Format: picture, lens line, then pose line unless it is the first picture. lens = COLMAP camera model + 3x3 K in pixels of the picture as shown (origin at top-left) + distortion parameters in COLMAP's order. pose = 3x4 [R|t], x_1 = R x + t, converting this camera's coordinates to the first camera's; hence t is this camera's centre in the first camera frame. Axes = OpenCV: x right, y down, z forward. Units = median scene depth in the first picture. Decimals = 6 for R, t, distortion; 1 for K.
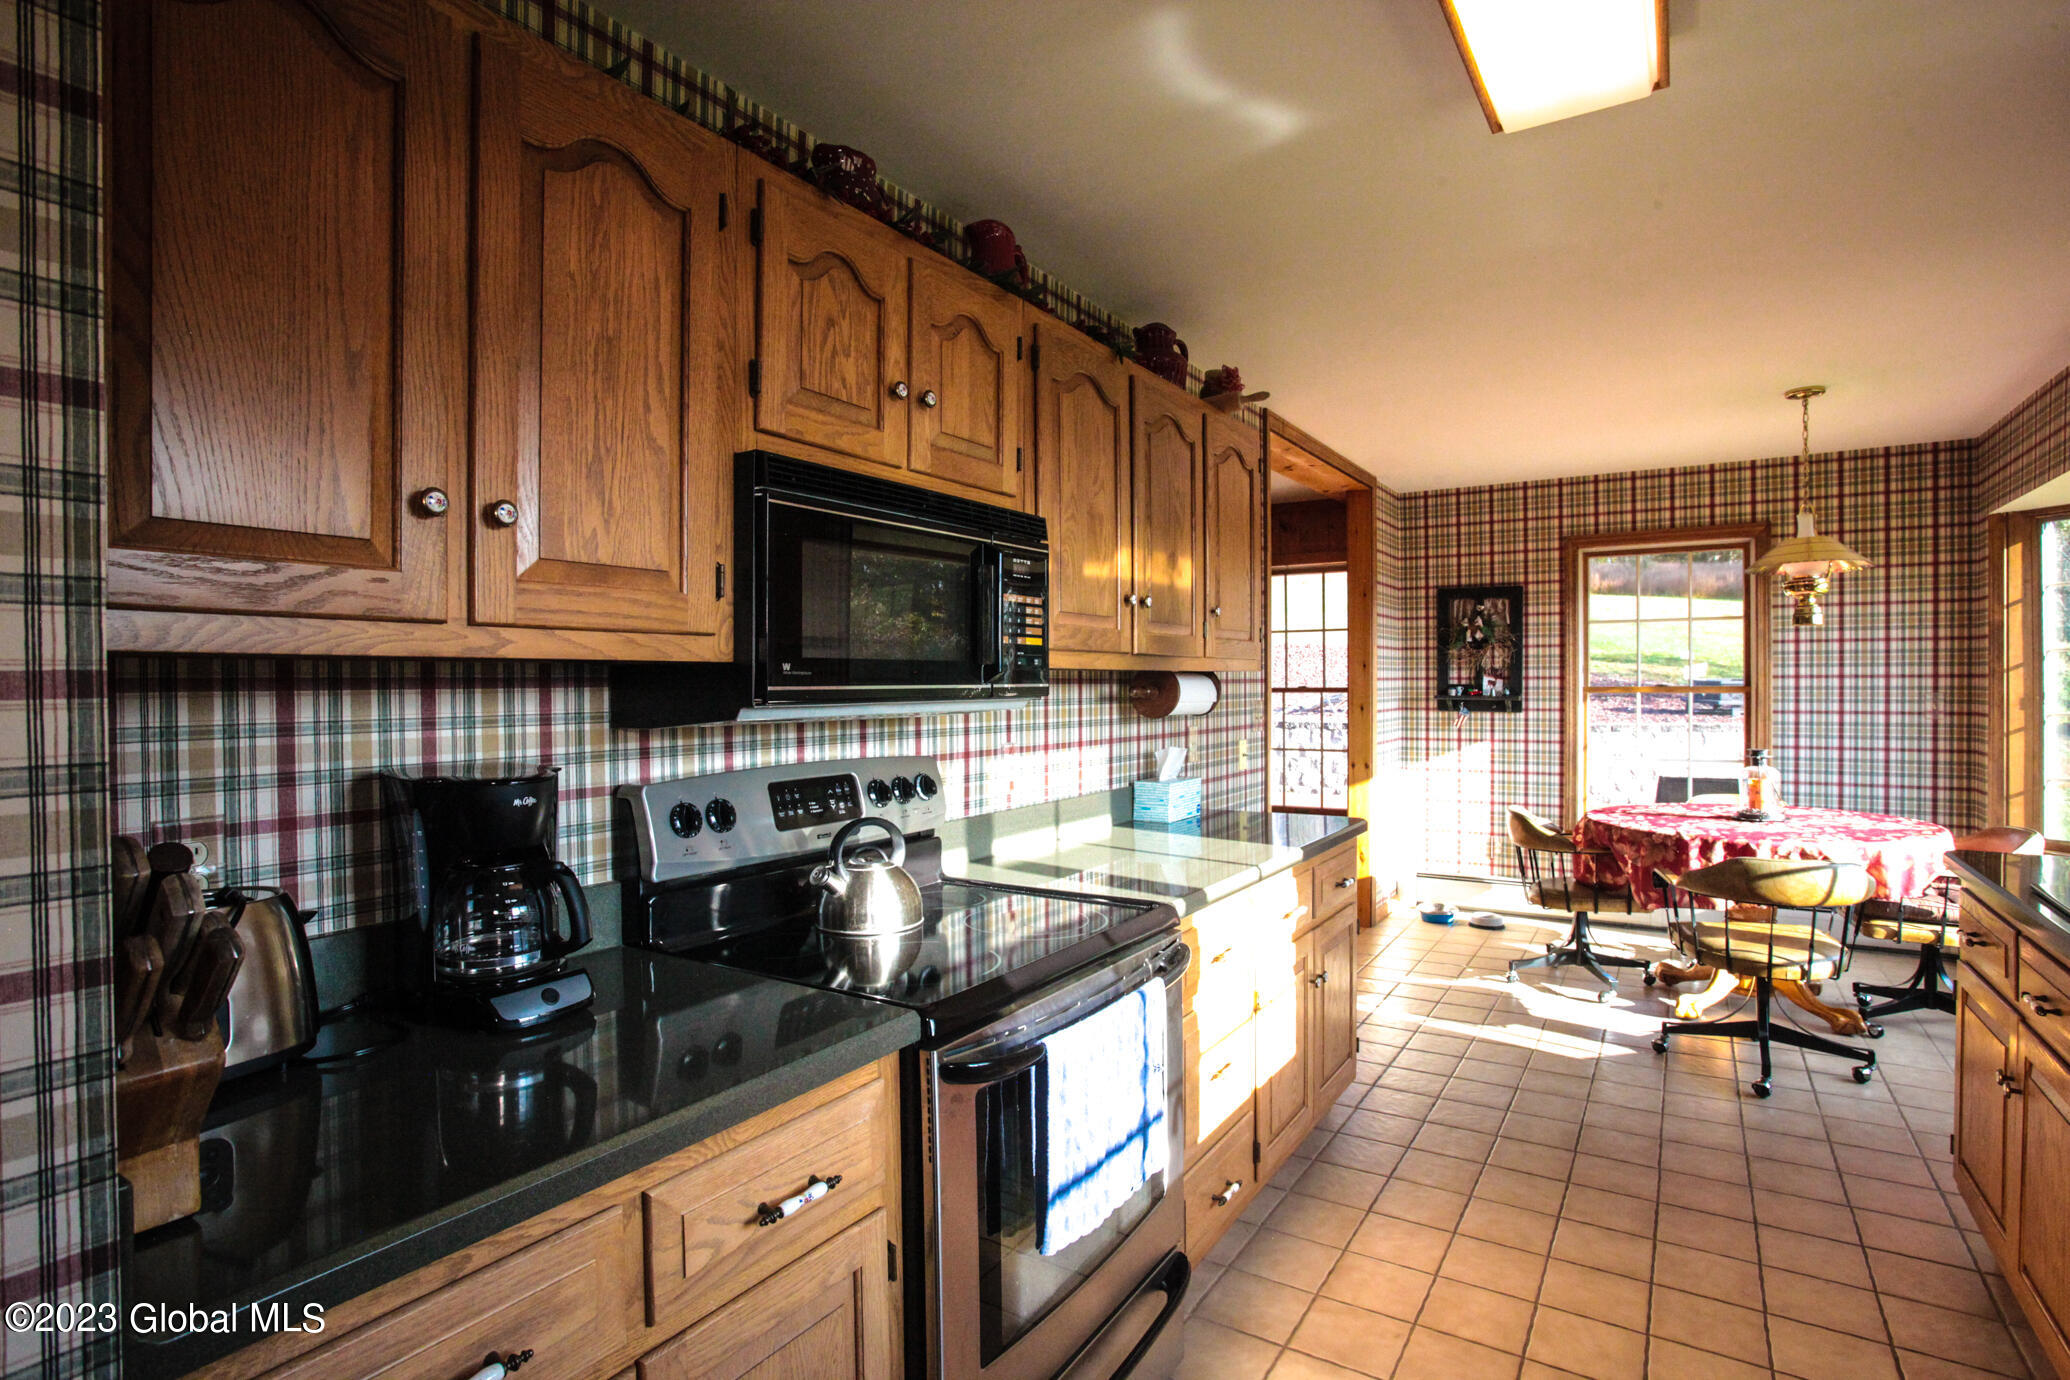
lens RADIAL K [[1043.7, 0, 1028.2], [0, 1043.7, 690.5], [0, 0, 1]] dist [-0.072432, 0.034341]
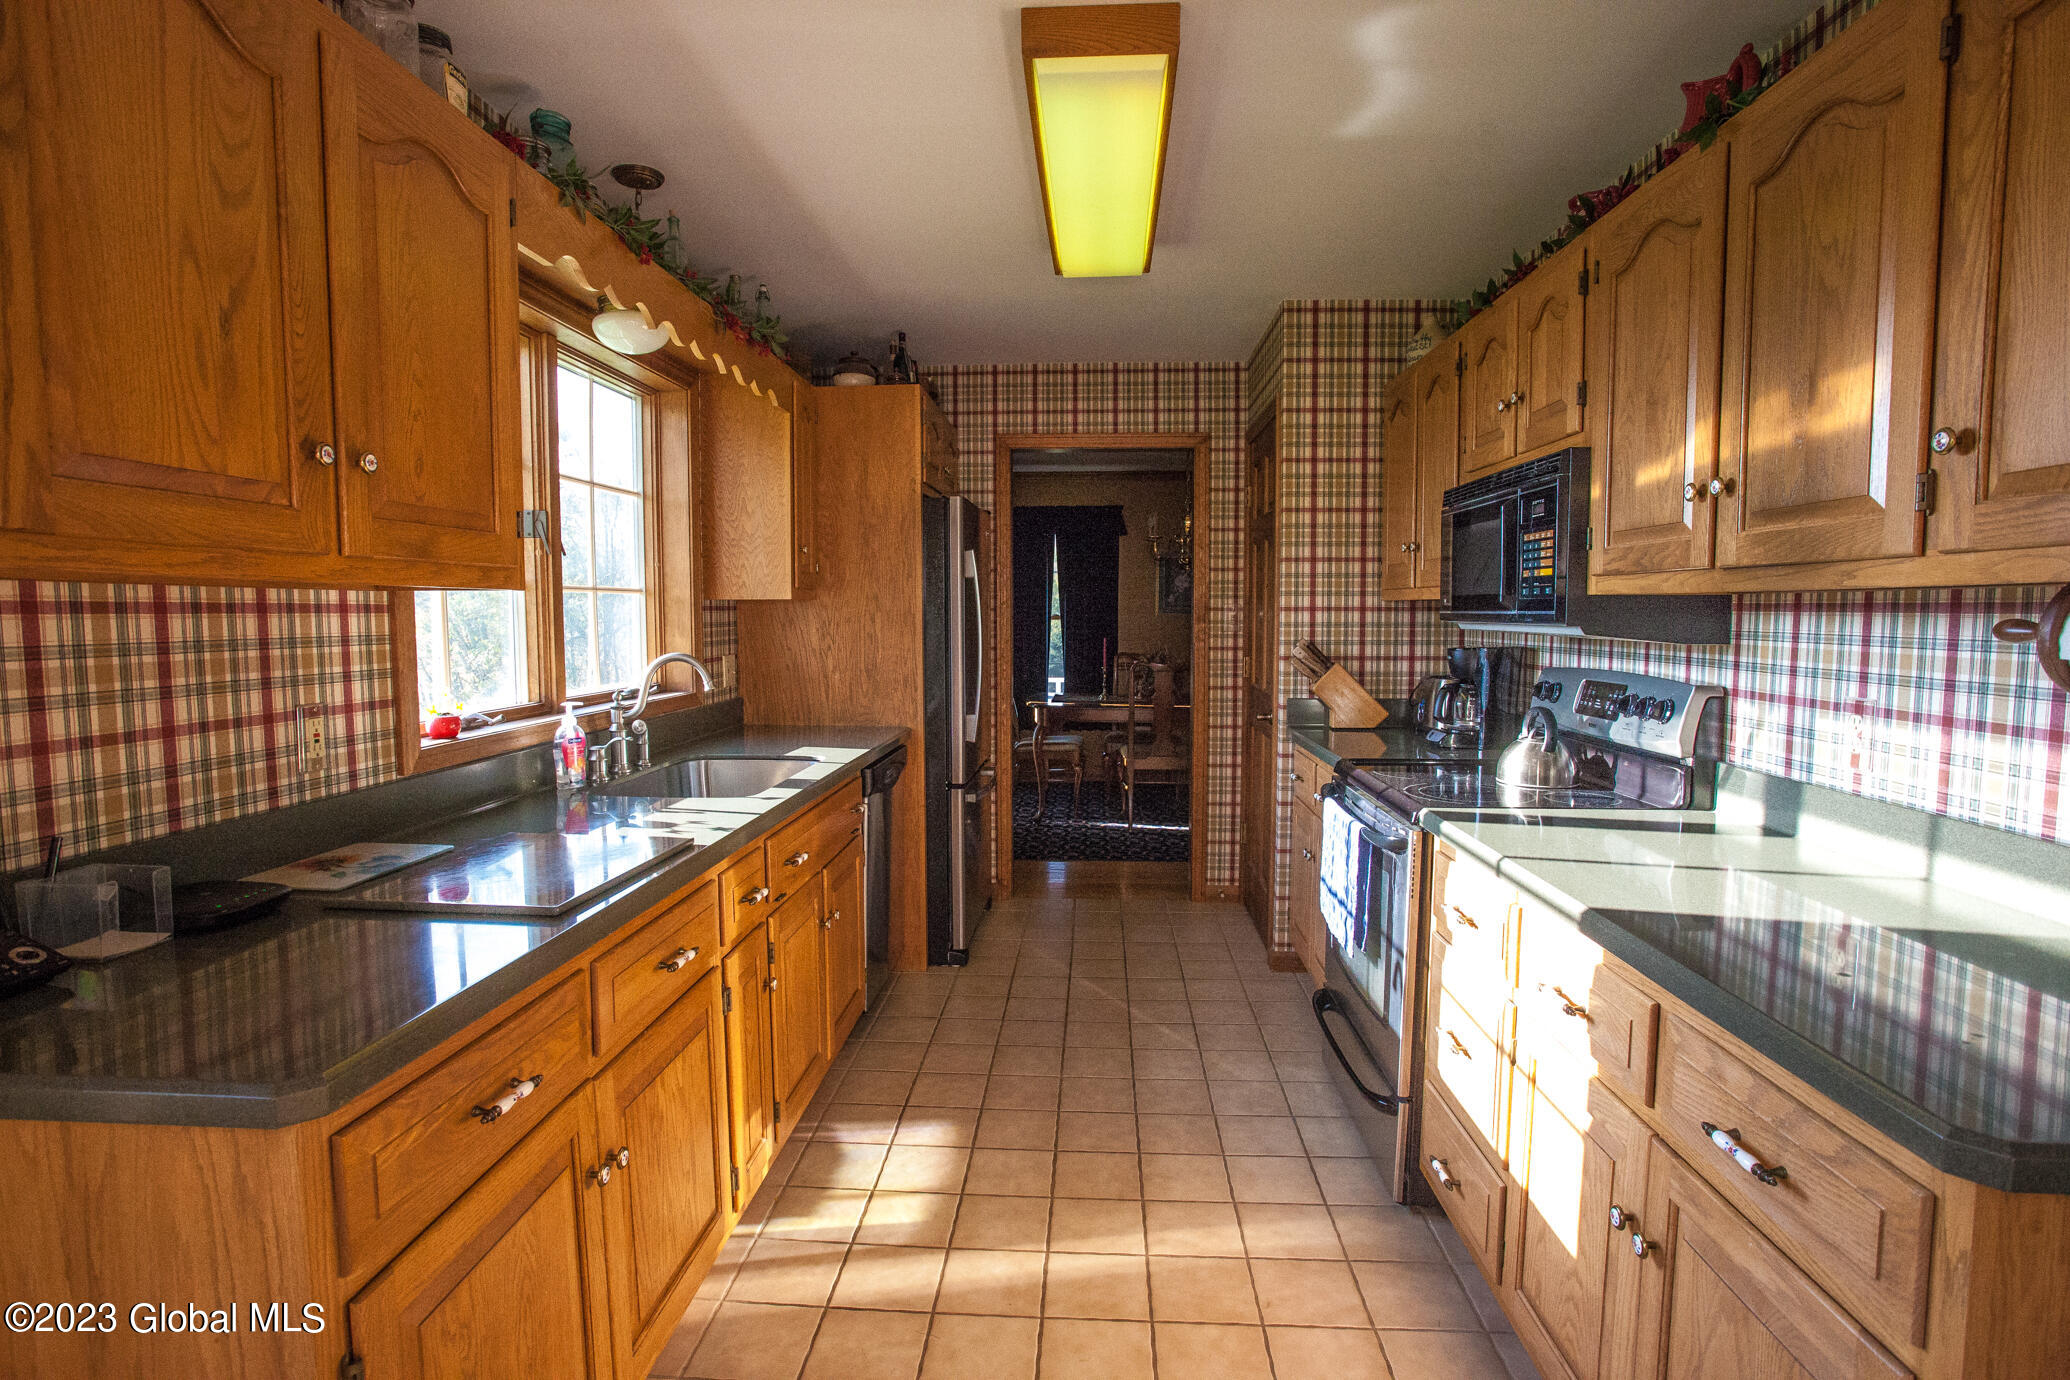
lens RADIAL K [[1043.7, 0, 1028.2], [0, 1043.7, 690.5], [0, 0, 1]] dist [-0.072432, 0.034341]
pose [[-0.868355, 0.045409, -0.493860, 0.549228], [0.003535, 0.996341, 0.085394, -0.009431], [0.495931, 0.072407, -0.865338, 0.912290]]
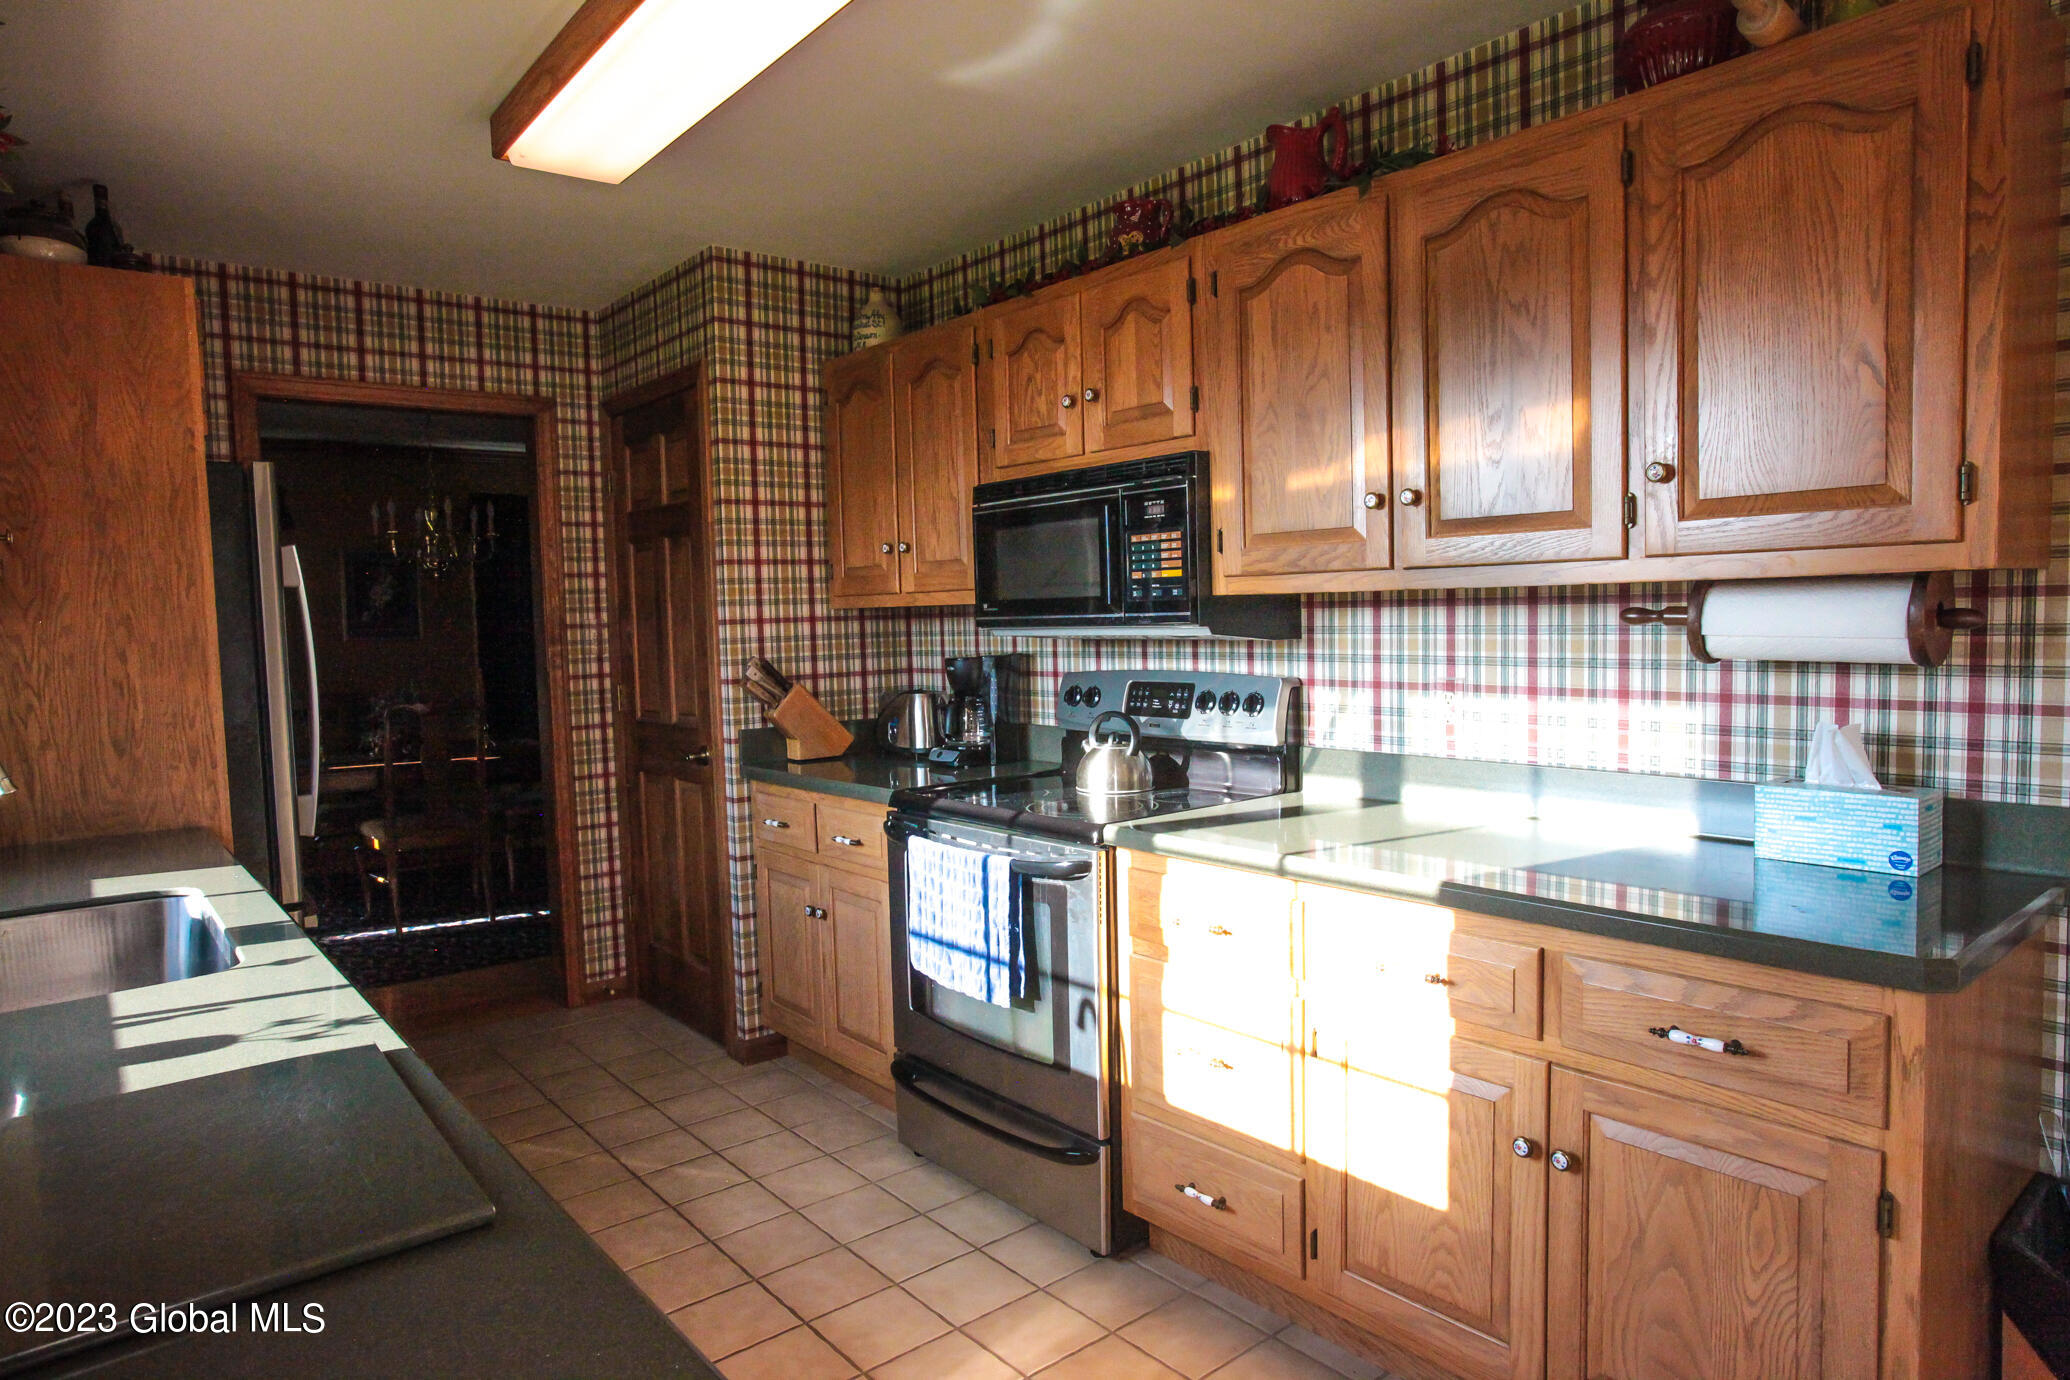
lens RADIAL K [[1238.4, 0, 1035.0], [0, 1238.4, 690.0], [0, 0, 1]] dist [-0.071675, 0.061276]
pose [[-0.292939, 0.074552, -0.953220, 0.698710], [0.022726, 0.997217, 0.071009, -0.011300], [0.955861, -0.000862, -0.293818, 0.681262]]
